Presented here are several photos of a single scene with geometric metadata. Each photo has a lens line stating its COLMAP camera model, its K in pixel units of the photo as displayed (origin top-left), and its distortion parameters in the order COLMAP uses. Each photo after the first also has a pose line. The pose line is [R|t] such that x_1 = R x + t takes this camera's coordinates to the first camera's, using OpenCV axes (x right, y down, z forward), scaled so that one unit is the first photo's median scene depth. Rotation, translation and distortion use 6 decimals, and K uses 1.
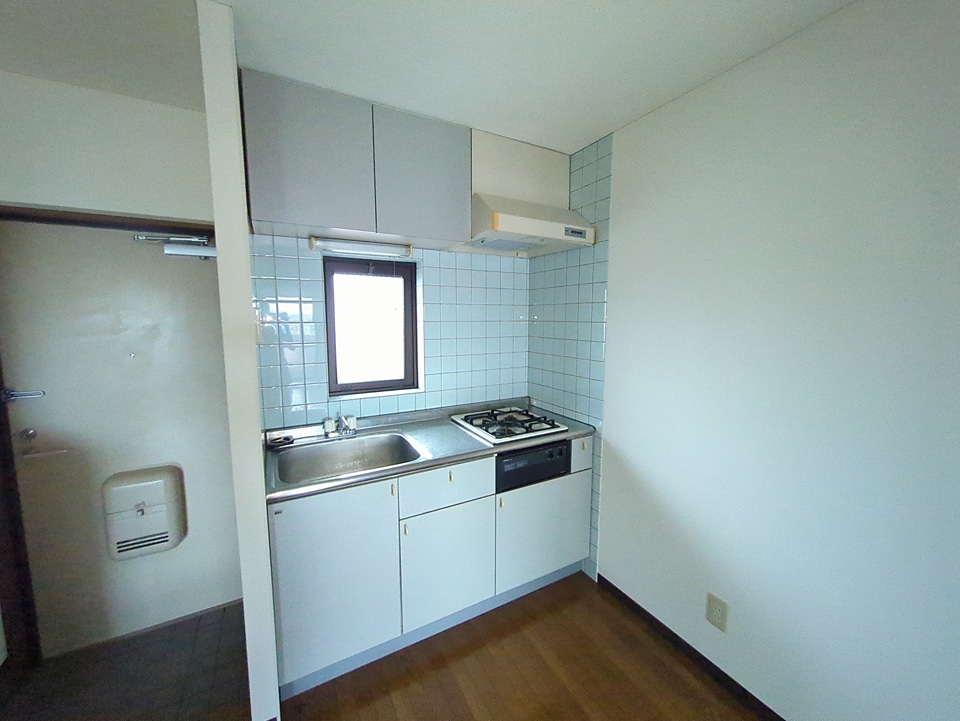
lens RADIAL K [[376.6, 0, 479.9], [0, 376.6, 357.5], [0, 0, 1]] dist [0.001304, 0.000291]
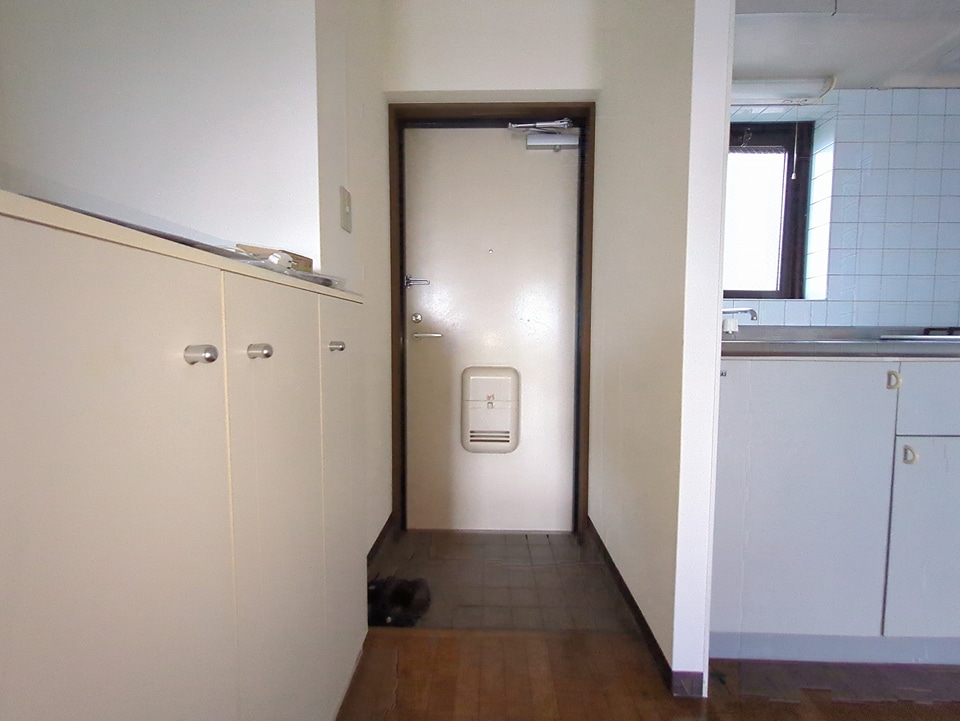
lens RADIAL K [[376.6, 0, 477.0], [0, 376.6, 358.2], [0, 0, 1]] dist [0.001304, 0.000291]
pose [[0.860726, 0.033043, -0.507995, -0.383051], [-0.062839, 0.997156, -0.041610, 0.294860], [0.505175, 0.067737, 0.860354, 0.107280]]
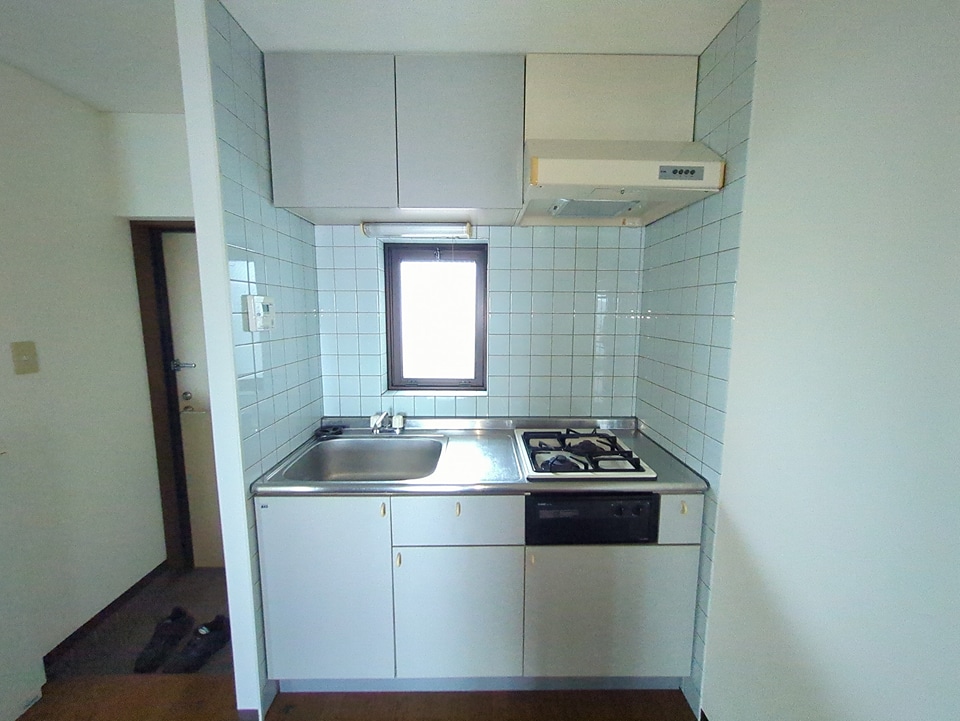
lens RADIAL K [[376.6, 0, 480.7], [0, 376.6, 357.0], [0, 0, 1]] dist [0.001304, 0.000291]
pose [[0.879430, 0.062630, -0.471890, 0.262141], [-0.055343, 0.998037, 0.029321, -0.022644], [0.472800, 0.000330, 0.881169, 0.273276]]
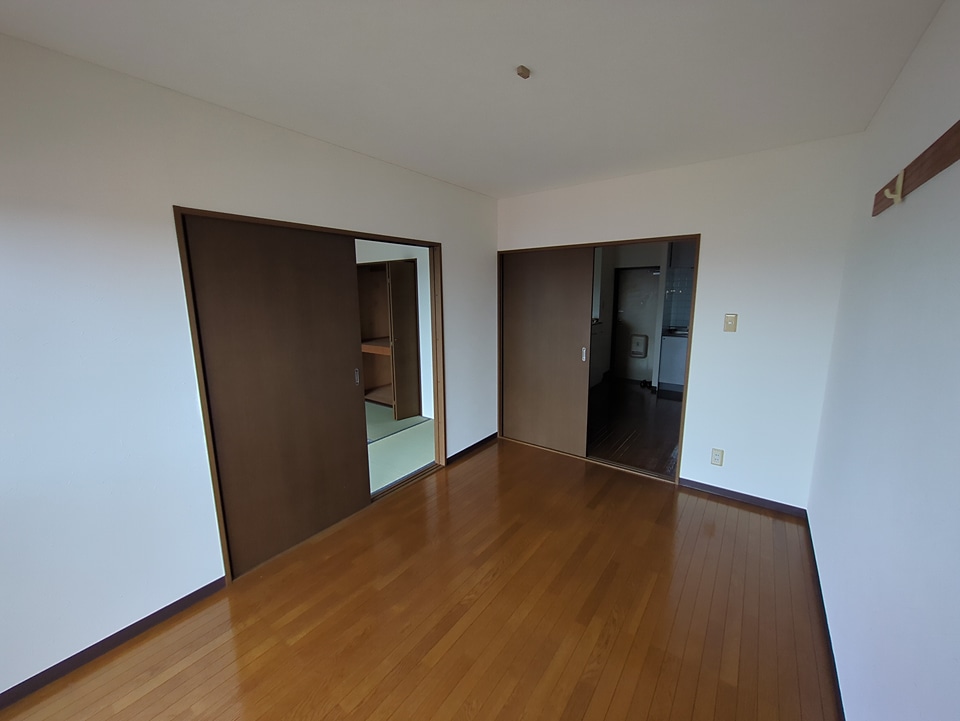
lens RADIAL K [[376.6, 0, 481.0], [0, 376.6, 359.2], [0, 0, 1]] dist [0.001304, 0.000291]
pose [[0.418662, 0.154387, -0.894923, 1.631978], [-0.088670, 0.987684, 0.128908, 0.181658], [0.903803, 0.025384, 0.427196, -1.796629]]
